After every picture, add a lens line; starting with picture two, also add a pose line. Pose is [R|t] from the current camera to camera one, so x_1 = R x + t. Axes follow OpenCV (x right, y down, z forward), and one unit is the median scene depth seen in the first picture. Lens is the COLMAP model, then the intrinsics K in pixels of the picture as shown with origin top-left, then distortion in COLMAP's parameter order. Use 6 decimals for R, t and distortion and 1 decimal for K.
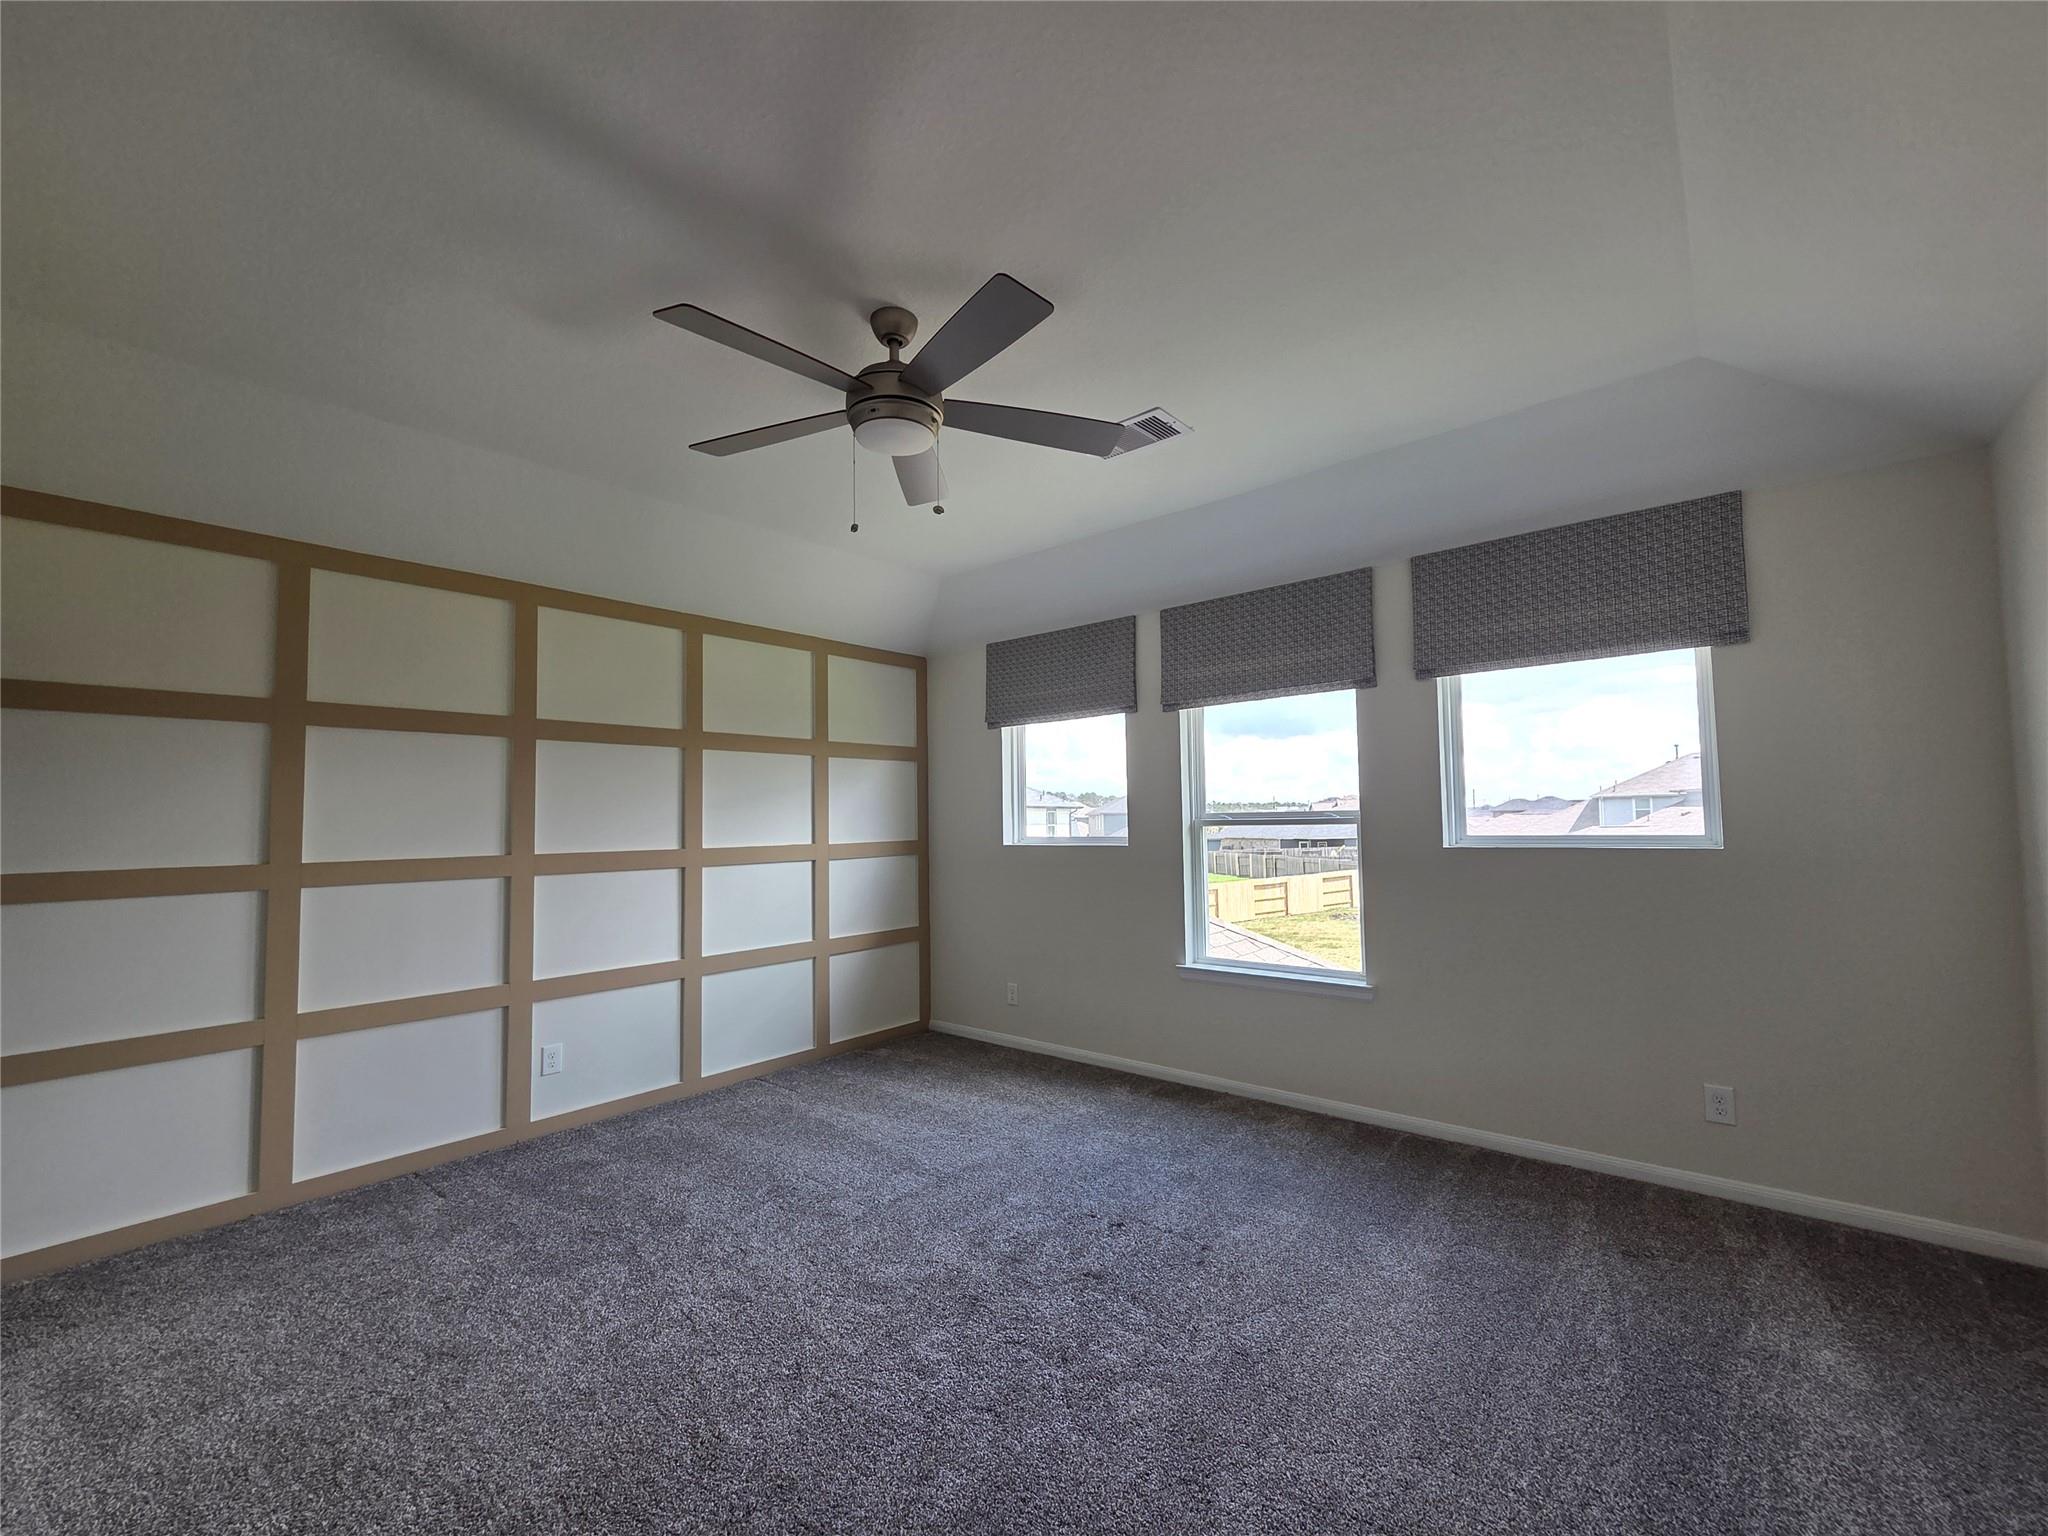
lens RADIAL K [[841.0, 0, 1023.9], [0, 841.0, 779.3], [0, 0, 1]] dist [-0.000320, 0.000396]
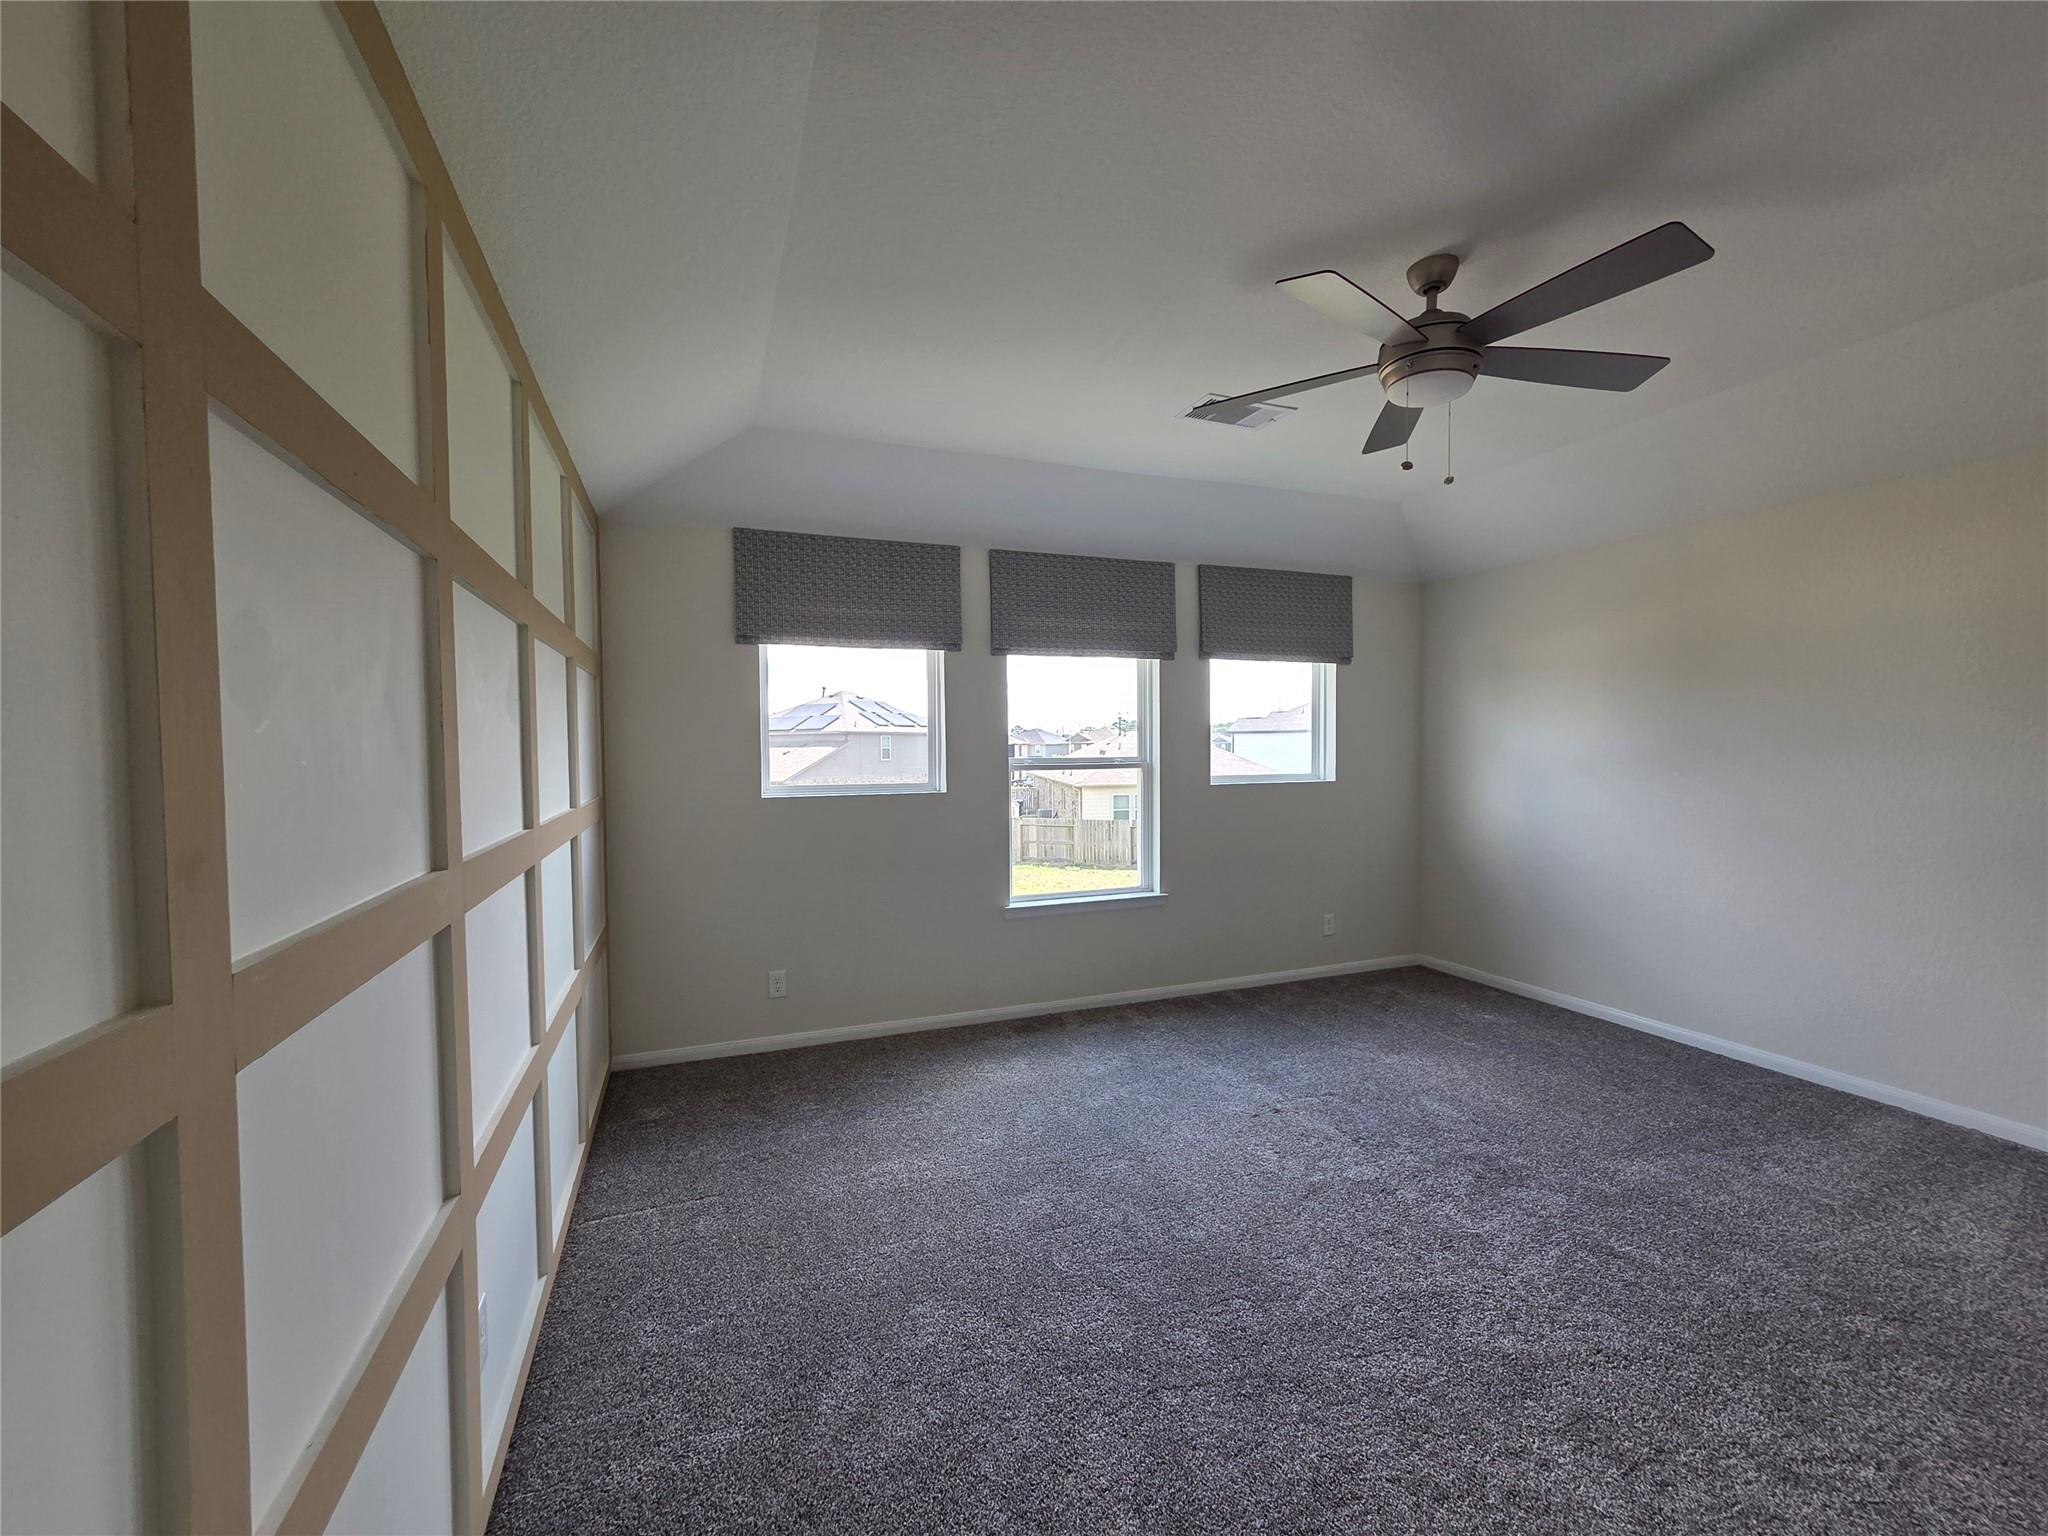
lens RADIAL K [[841.0, 0, 1023.9], [0, 841.0, 779.3], [0, 0, 1]] dist [-0.000320, 0.000396]
pose [[0.477059, -0.019594, 0.878653, -0.733527], [-0.042001, 0.998101, 0.045061, 0.019957], [-0.877867, -0.058401, 0.475330, 0.526849]]
